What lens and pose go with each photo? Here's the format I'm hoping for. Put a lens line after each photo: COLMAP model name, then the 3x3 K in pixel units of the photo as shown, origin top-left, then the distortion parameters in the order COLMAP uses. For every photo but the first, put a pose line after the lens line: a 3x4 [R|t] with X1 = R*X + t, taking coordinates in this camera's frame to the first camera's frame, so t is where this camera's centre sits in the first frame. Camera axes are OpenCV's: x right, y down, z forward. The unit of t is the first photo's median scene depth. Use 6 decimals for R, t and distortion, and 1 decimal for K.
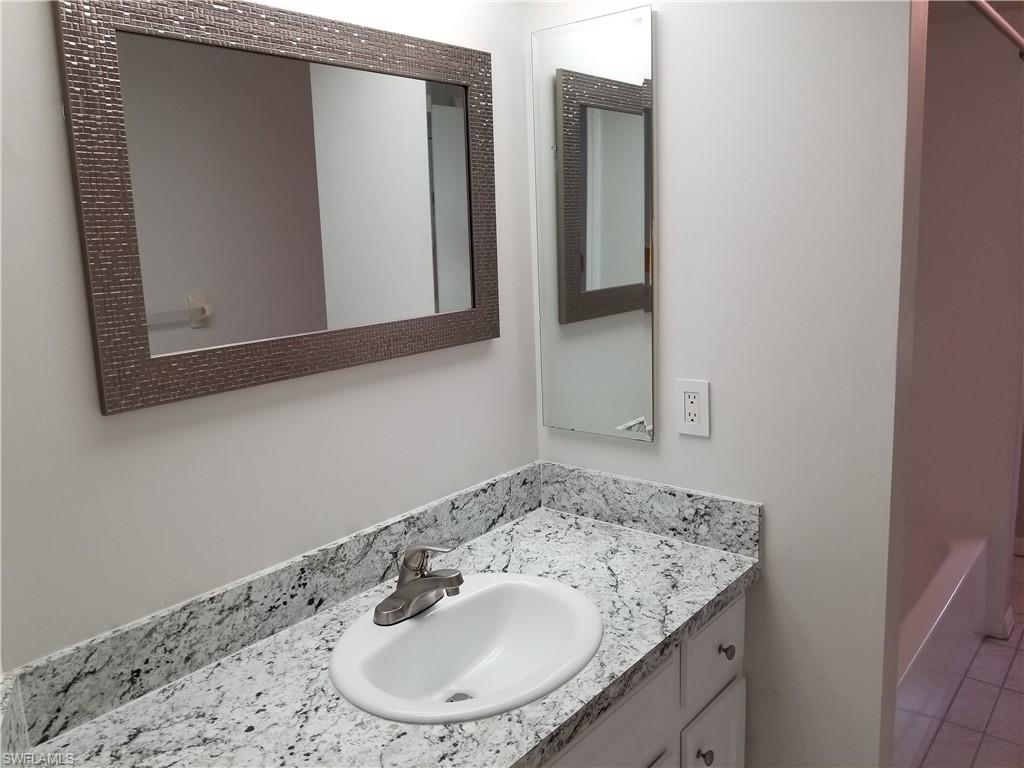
lens RADIAL K [[811.3, 0, 510.5], [0, 811.3, 379.0], [0, 0, 1]] dist [0.064334, -0.106173]
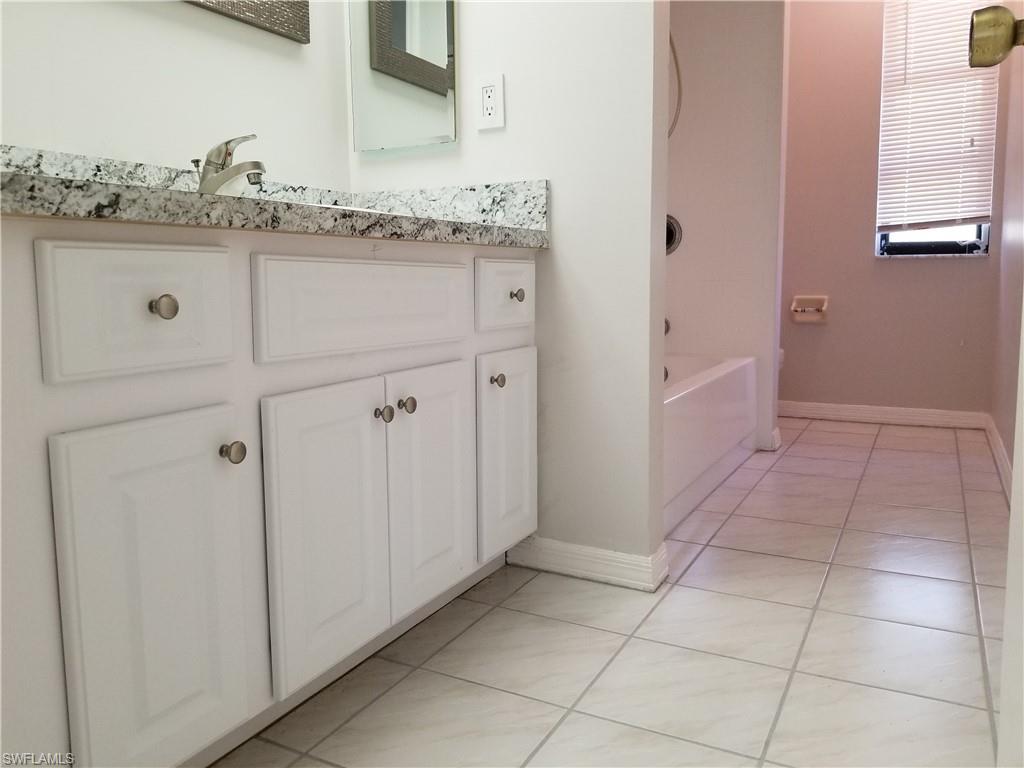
lens RADIAL K [[811.3, 0, 532.1], [0, 811.3, 366.8], [0, 0, 1]] dist [0.064334, -0.106173]
pose [[0.974267, 0.008313, 0.225242, 0.033942], [0.006852, 0.997765, -0.066465, 0.474129], [-0.225291, 0.066298, 0.972033, -0.068168]]
